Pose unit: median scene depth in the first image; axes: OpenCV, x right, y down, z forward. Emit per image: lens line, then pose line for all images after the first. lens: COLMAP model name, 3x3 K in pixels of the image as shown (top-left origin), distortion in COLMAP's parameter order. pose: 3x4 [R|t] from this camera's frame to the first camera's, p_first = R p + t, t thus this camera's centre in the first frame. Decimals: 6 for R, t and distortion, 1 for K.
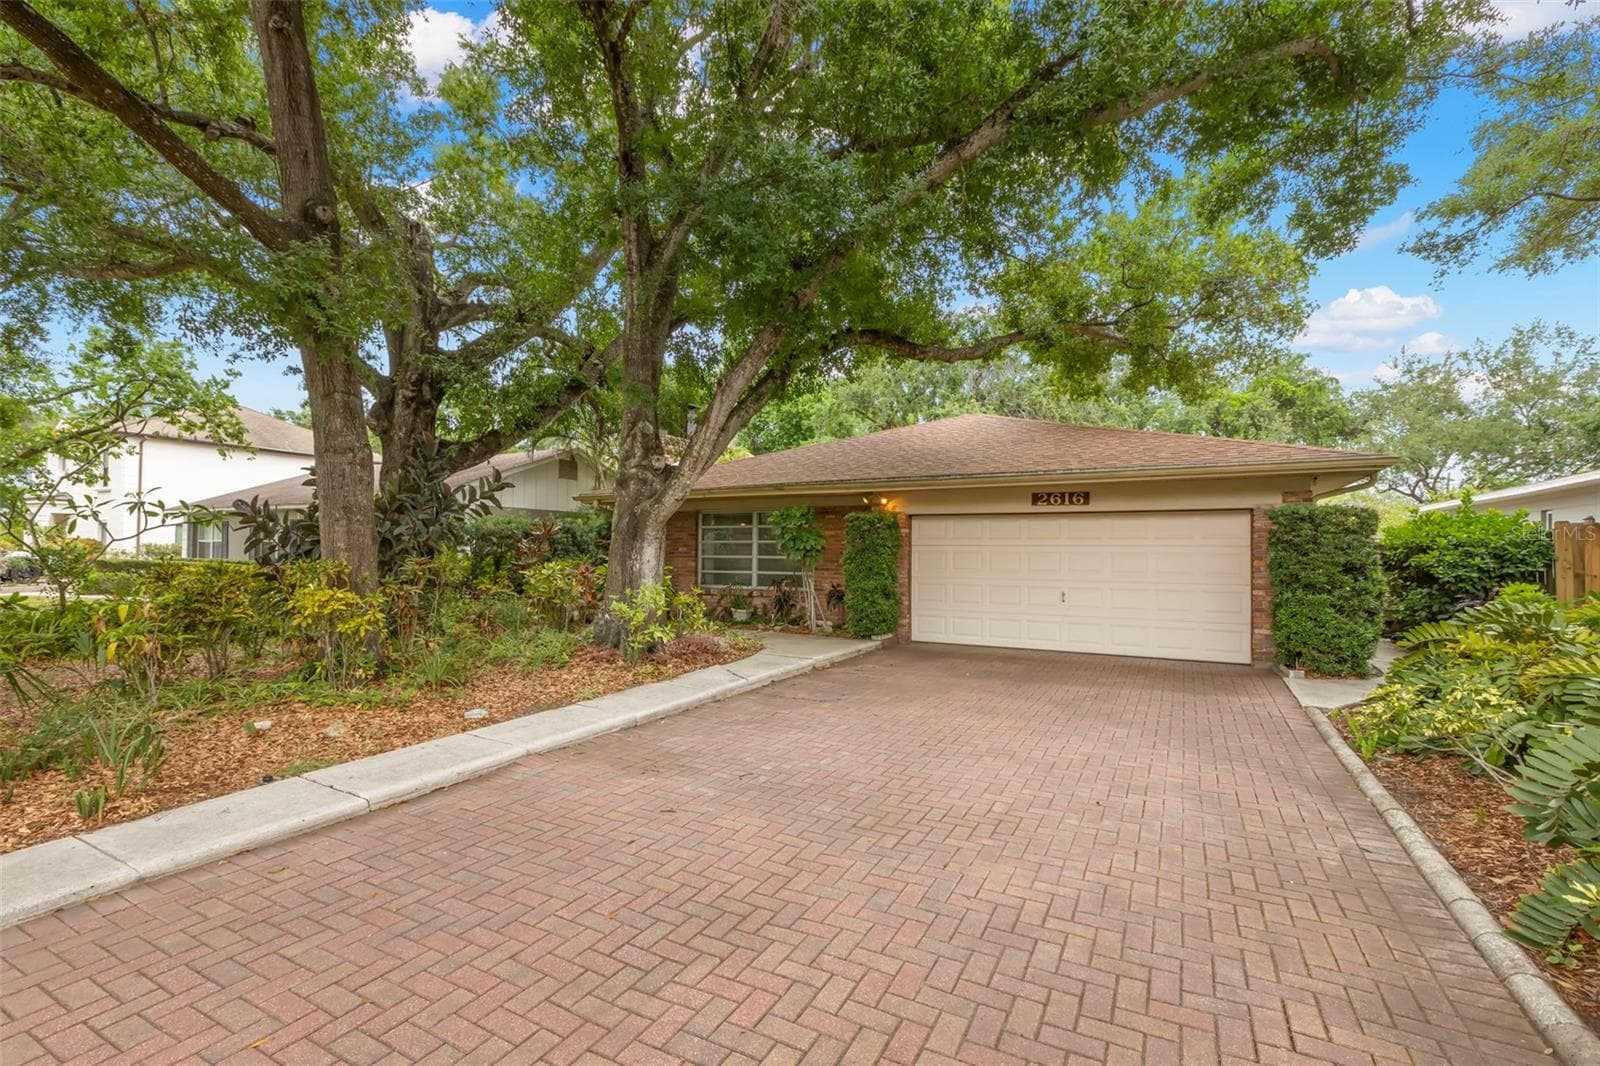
lens RADIAL K [[715.6, 0, 800.0], [0, 715.6, 533.0], [0, 0, 1]] dist [0.000566, -0.000406]
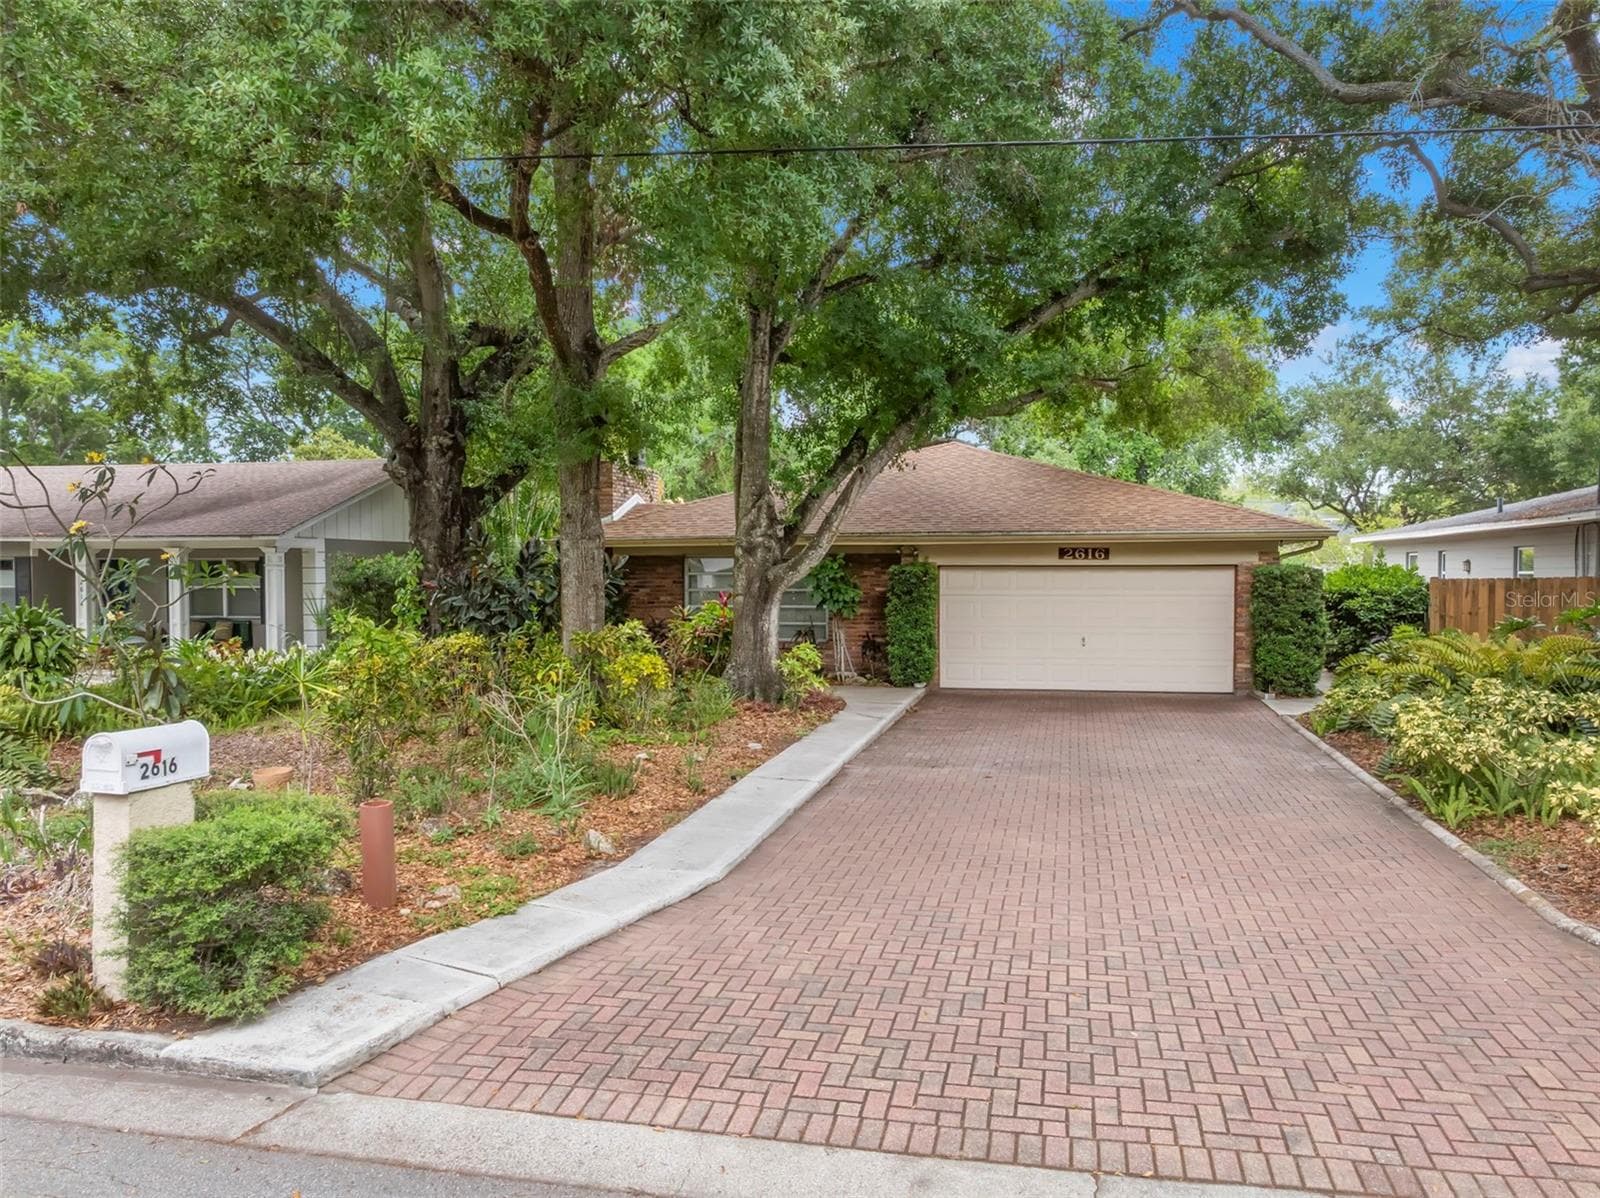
lens RADIAL K [[1148.7, 0, 844.0], [0, 1148.7, 592.0], [0, 0, 1]] dist [-0.028148, 0.004390]
pose [[0.956351, -0.015610, 0.291803, -0.538075], [0.001655, 0.998846, 0.048008, -0.078086], [-0.292215, -0.045429, 0.955273, -0.622302]]
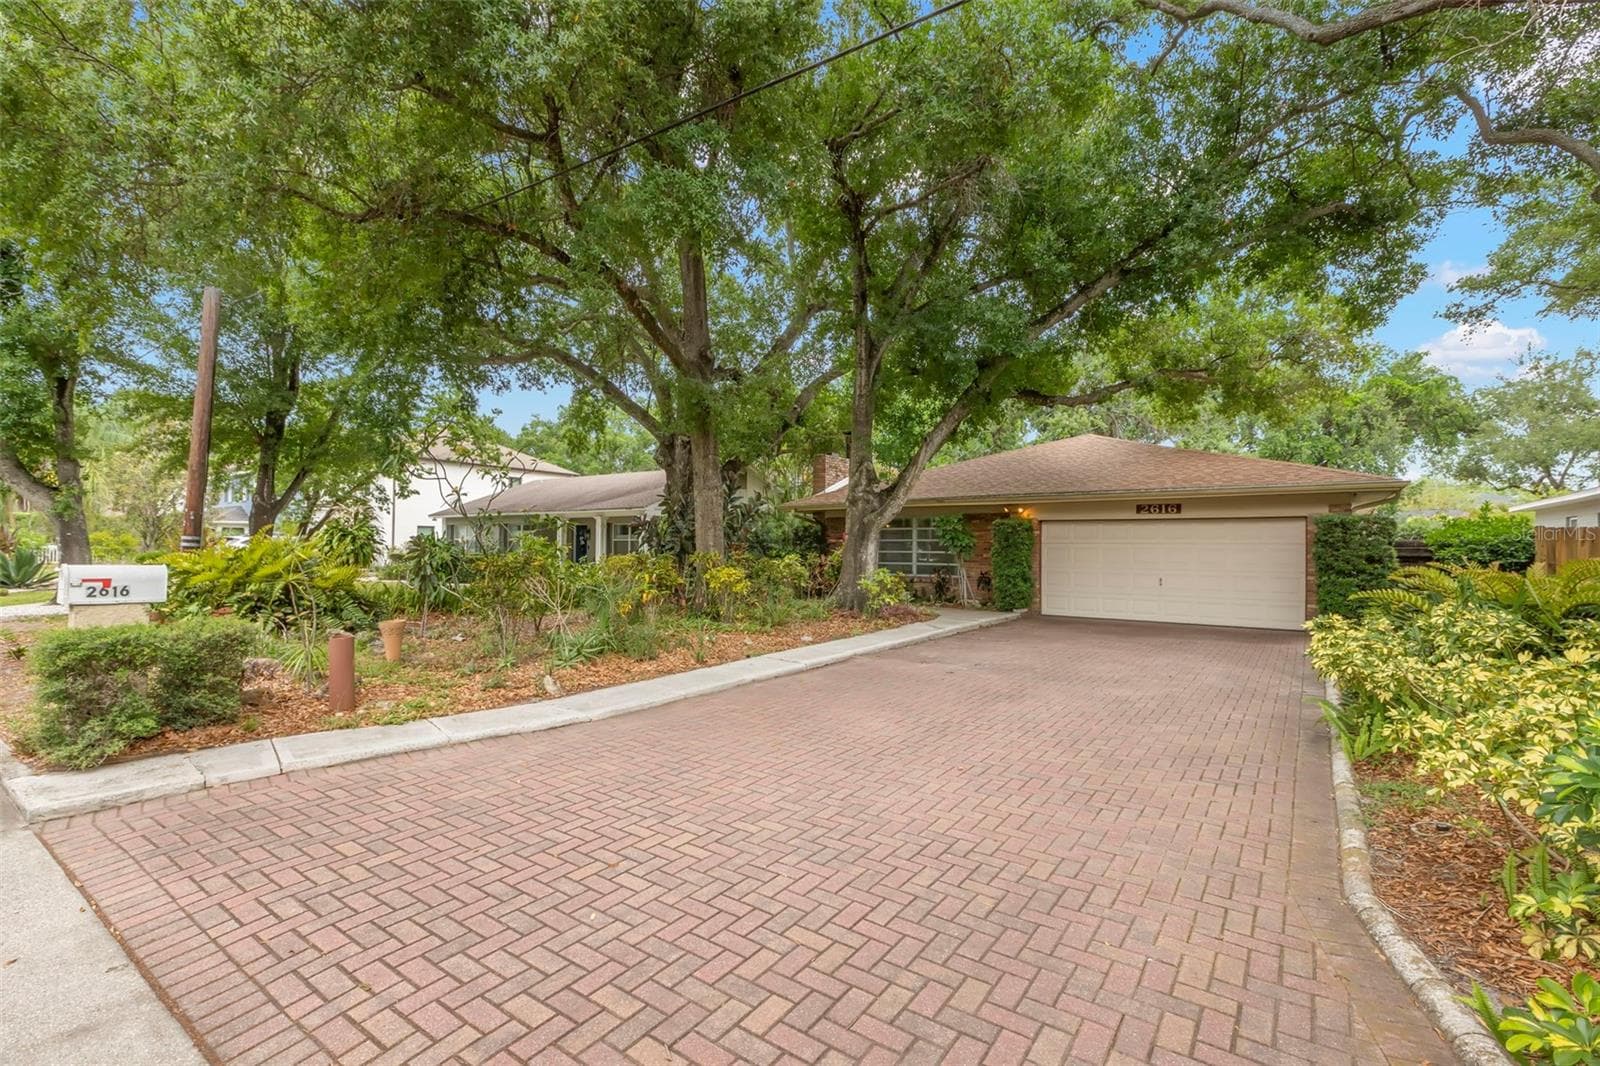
lens RADIAL K [[715.6, 0, 800.0], [0, 715.6, 533.0], [0, 0, 1]] dist [0.000566, -0.000406]
pose [[0.991706, -0.001977, -0.128512, -0.142505], [0.002590, 0.999986, 0.004604, -0.010718], [0.128501, -0.004898, 0.991697, -0.453813]]
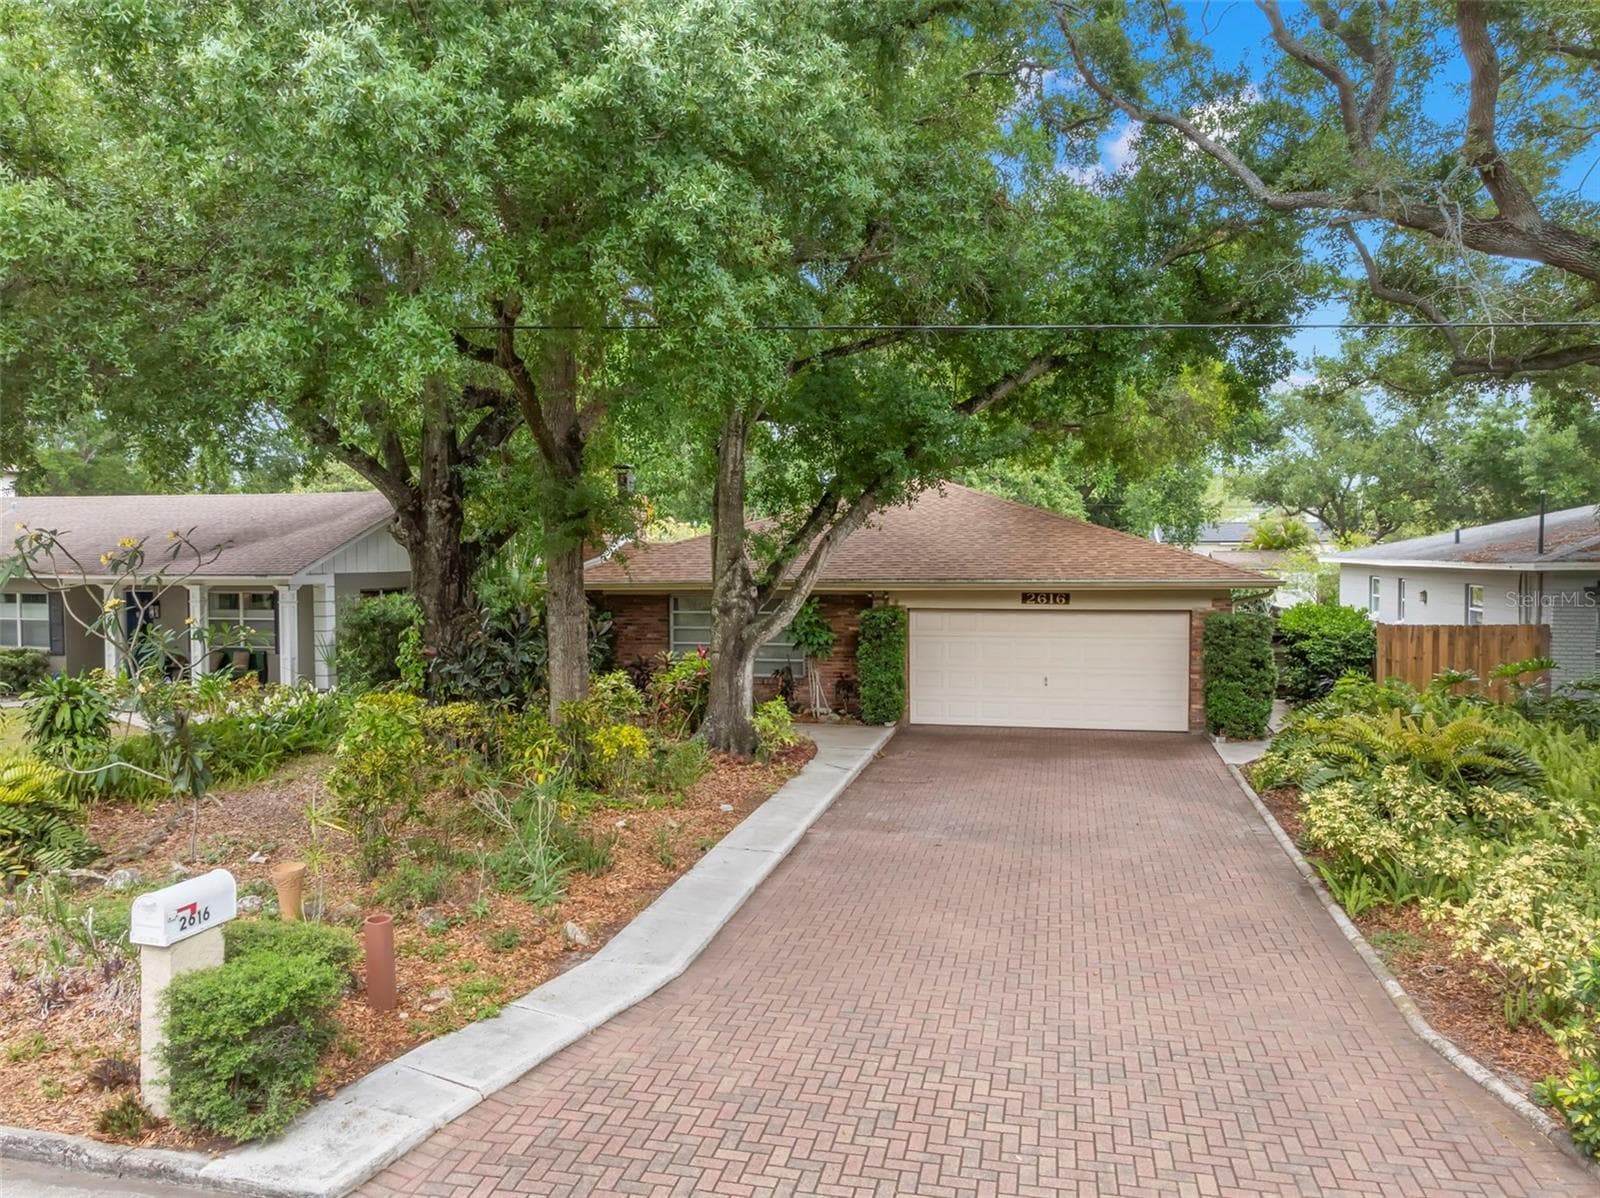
lens RADIAL K [[1129.2, 0, 807.2], [0, 1129.2, 578.8], [0, 0, 1]] dist [-0.037898, 0.018100]
pose [[0.964271, -0.019696, 0.264183, -0.522864], [0.005395, 0.998486, 0.054748, -0.192354], [-0.264862, -0.051367, 0.962917, -0.700248]]
